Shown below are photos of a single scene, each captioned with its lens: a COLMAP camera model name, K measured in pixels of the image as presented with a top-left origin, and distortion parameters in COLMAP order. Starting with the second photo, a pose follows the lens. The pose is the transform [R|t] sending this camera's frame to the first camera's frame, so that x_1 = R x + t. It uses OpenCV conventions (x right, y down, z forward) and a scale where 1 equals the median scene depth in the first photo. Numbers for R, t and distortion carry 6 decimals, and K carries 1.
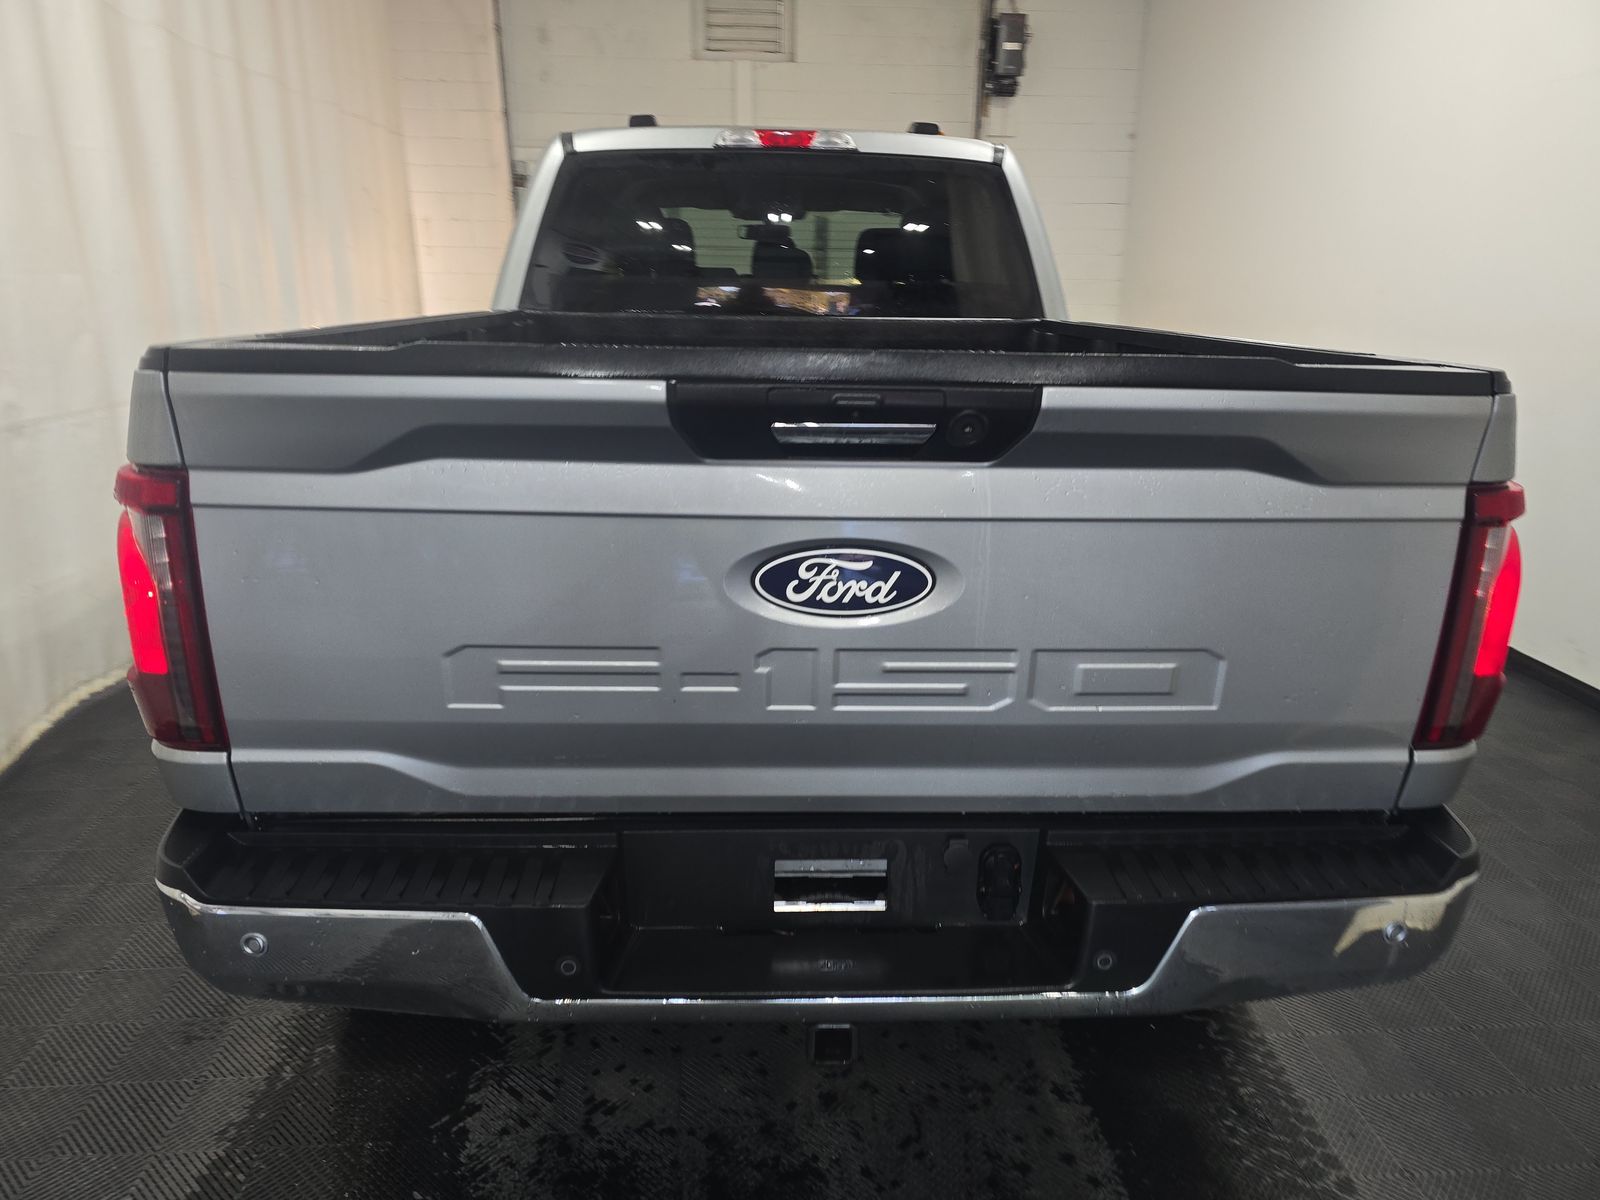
lens RADIAL K [[1038.8, 0, 792.8], [0, 1038.8, 596.4], [0, 0, 1]] dist [0.058421, -0.054401]
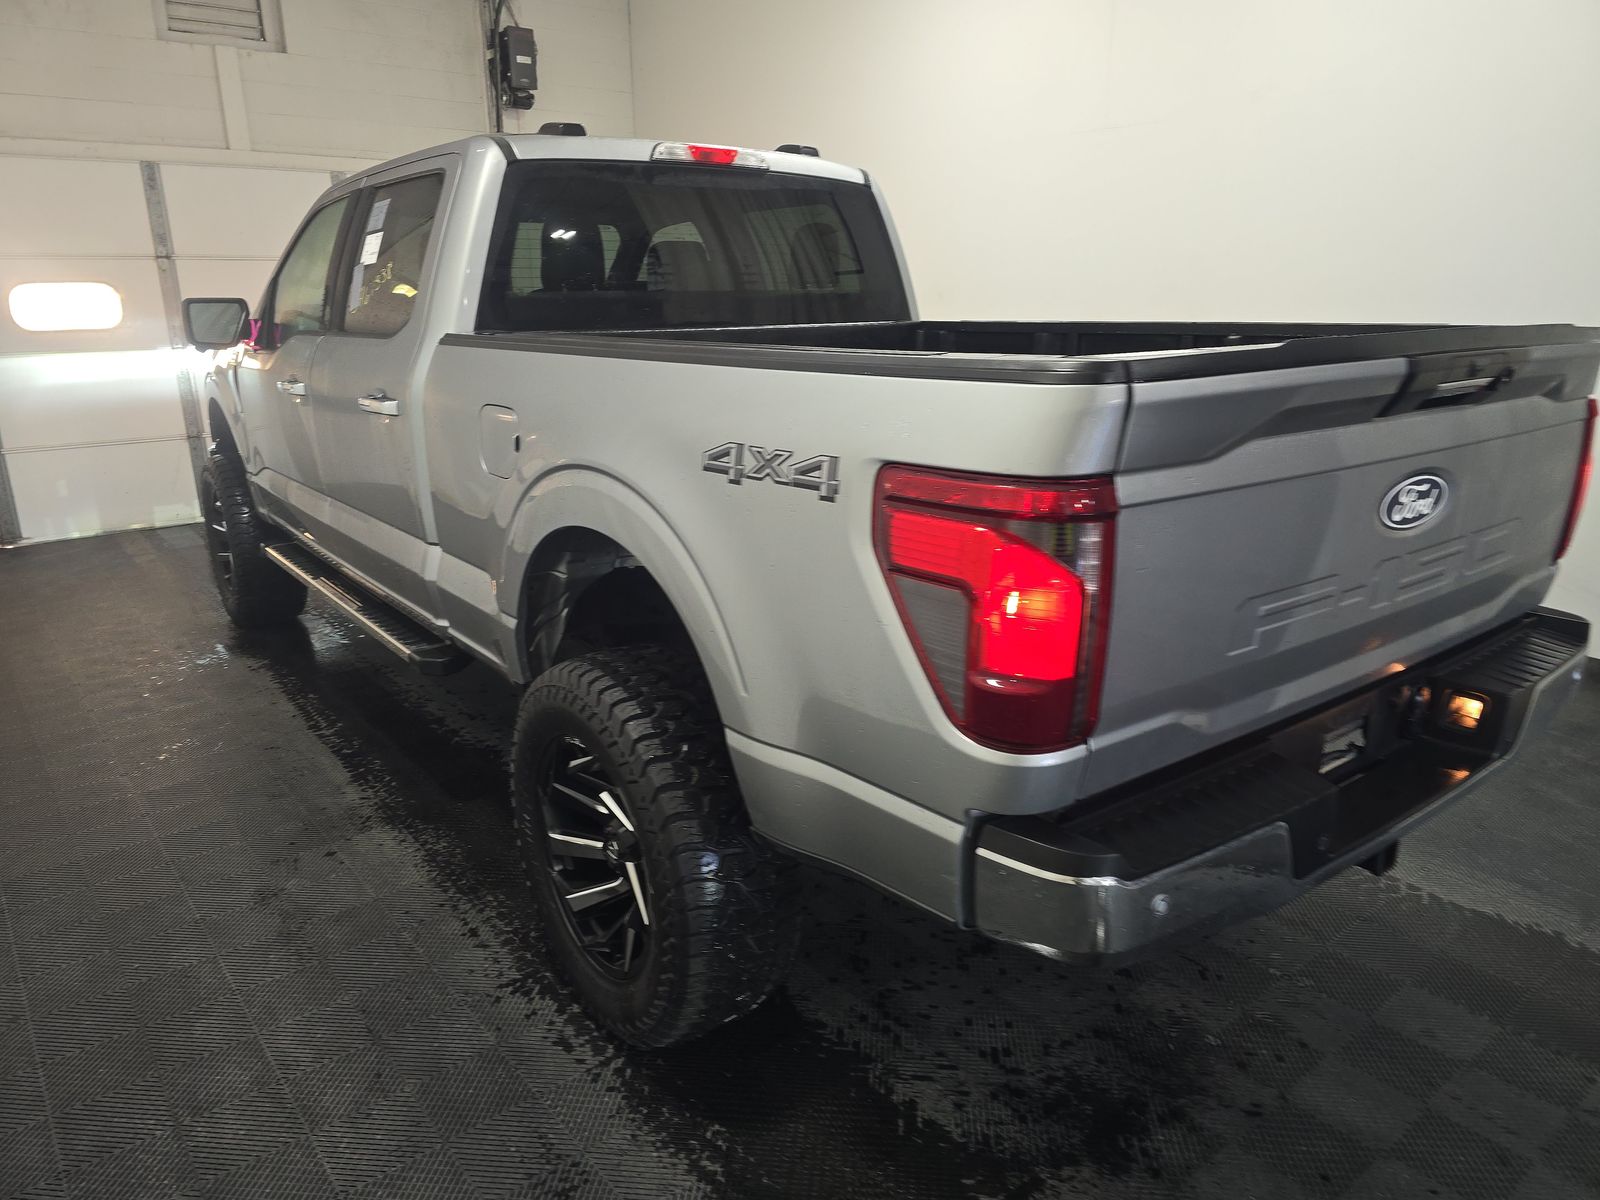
lens RADIAL K [[1038.8, 0, 792.8], [0, 1038.8, 596.4], [0, 0, 1]] dist [0.058421, -0.054401]
pose [[0.831830, -0.178674, 0.525484, -0.557437], [0.183168, 0.982097, 0.043979, -0.041460], [-0.523935, 0.059669, 0.849666, 0.108645]]
